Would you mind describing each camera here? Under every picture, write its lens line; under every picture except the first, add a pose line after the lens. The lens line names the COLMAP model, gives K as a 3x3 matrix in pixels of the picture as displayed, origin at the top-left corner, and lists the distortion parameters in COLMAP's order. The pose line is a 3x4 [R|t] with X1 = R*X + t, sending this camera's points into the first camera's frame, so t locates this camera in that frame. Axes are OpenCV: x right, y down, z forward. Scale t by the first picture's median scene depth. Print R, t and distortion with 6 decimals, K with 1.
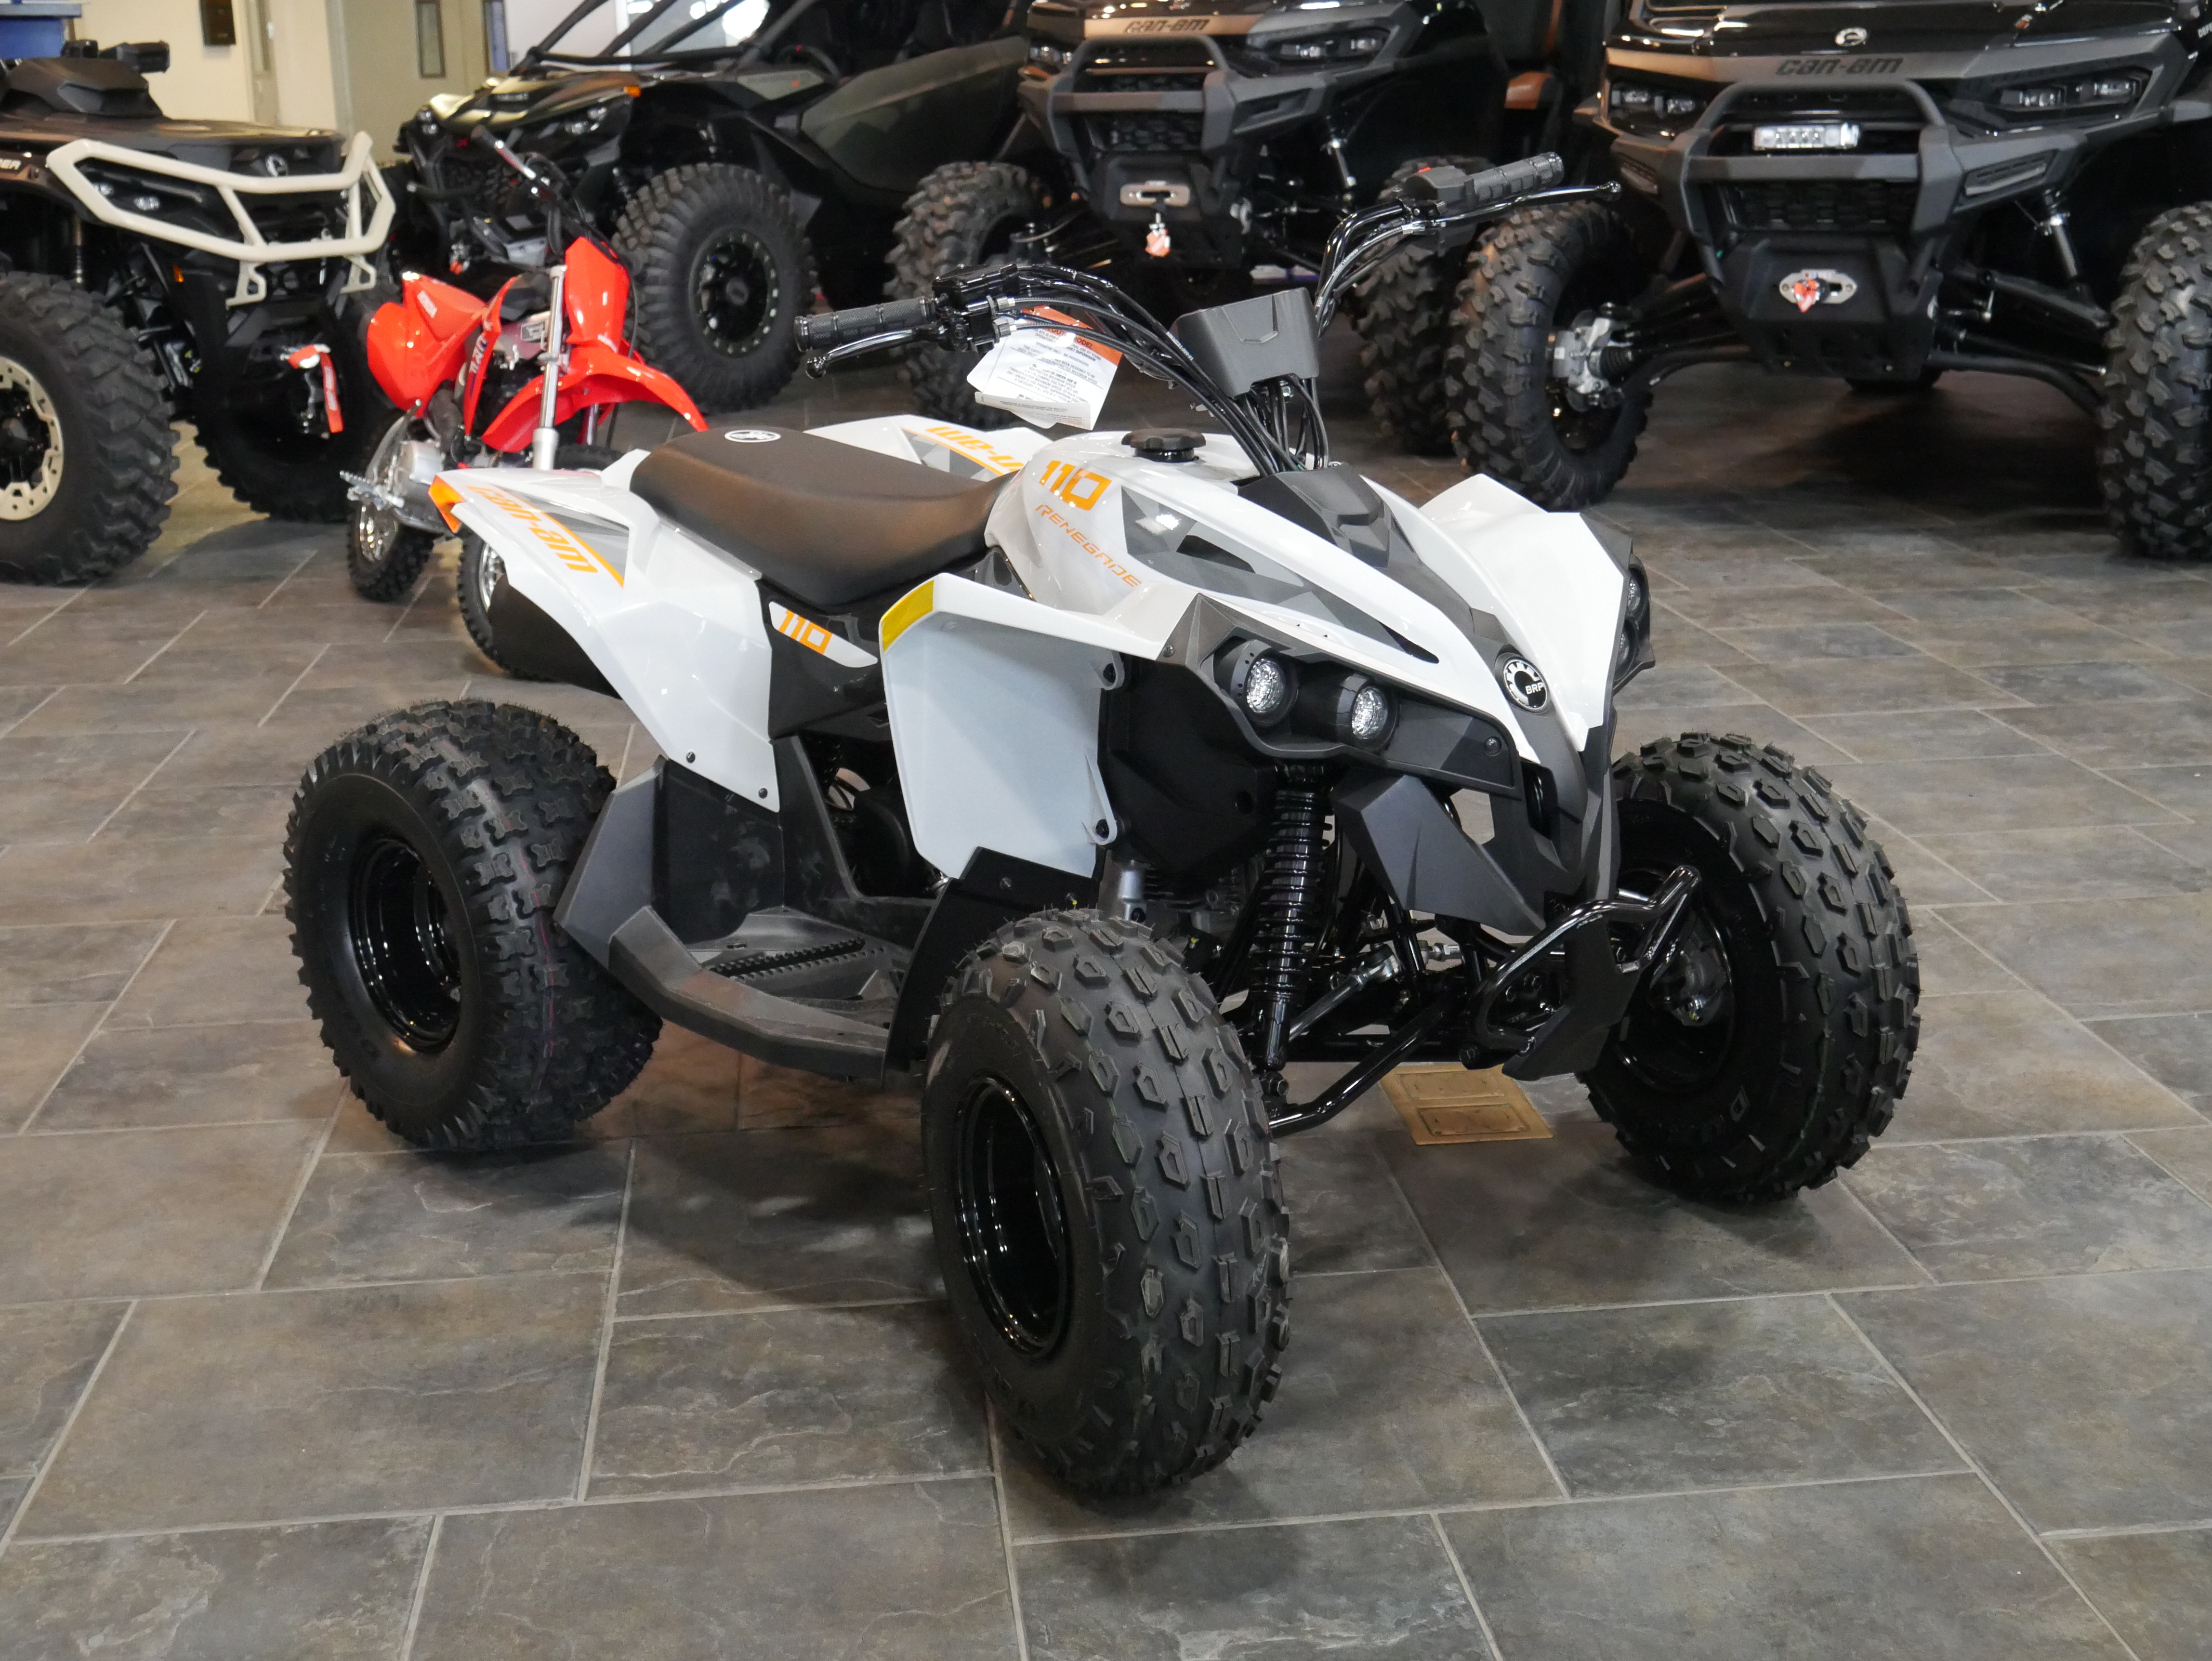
lens RADIAL K [[2659.9, 0, 1111.6], [0, 2659.9, 829.6], [0, 0, 1]] dist [0.010524, 0.000000]
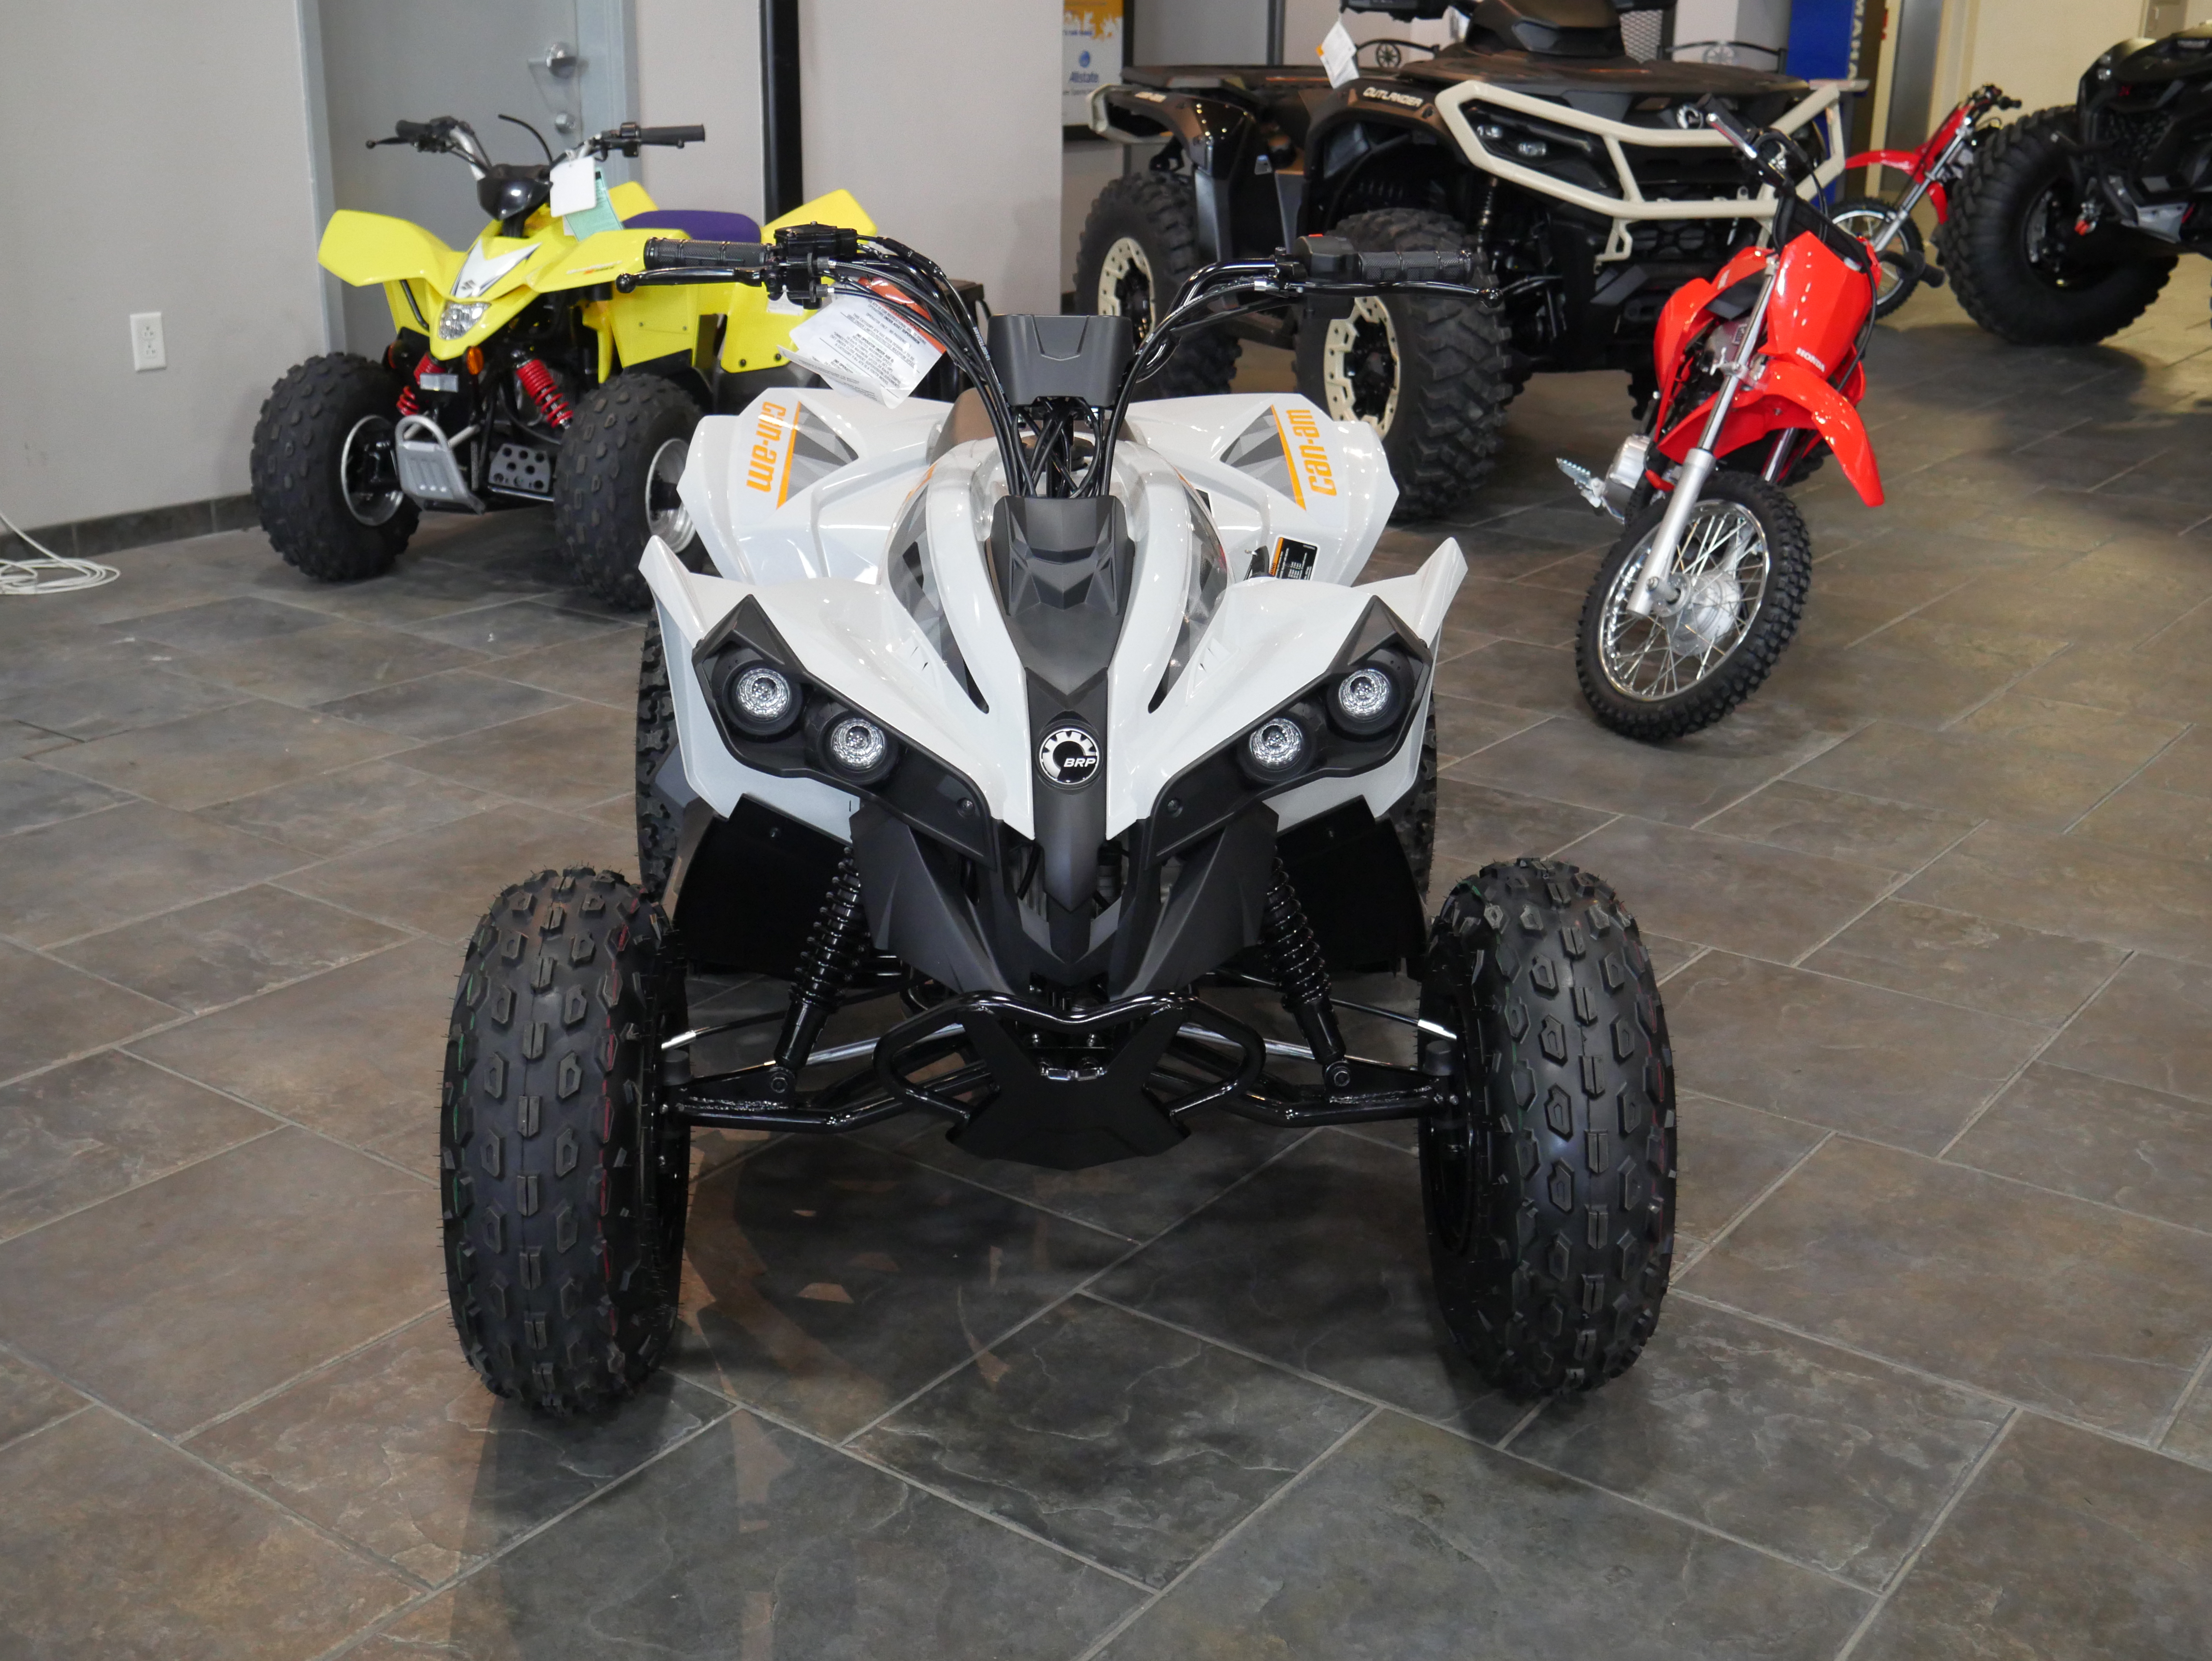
lens RADIAL K [[2437.4, 0, 1108.4], [0, 2437.4, 832.1], [0, 0, 1]] dist [0.010137, 0.000000]
pose [[0.734146, 0.247230, -0.632382, 0.149560], [-0.211095, 0.968307, 0.133495, -0.079939], [0.645344, 0.035488, 0.763068, 0.229232]]
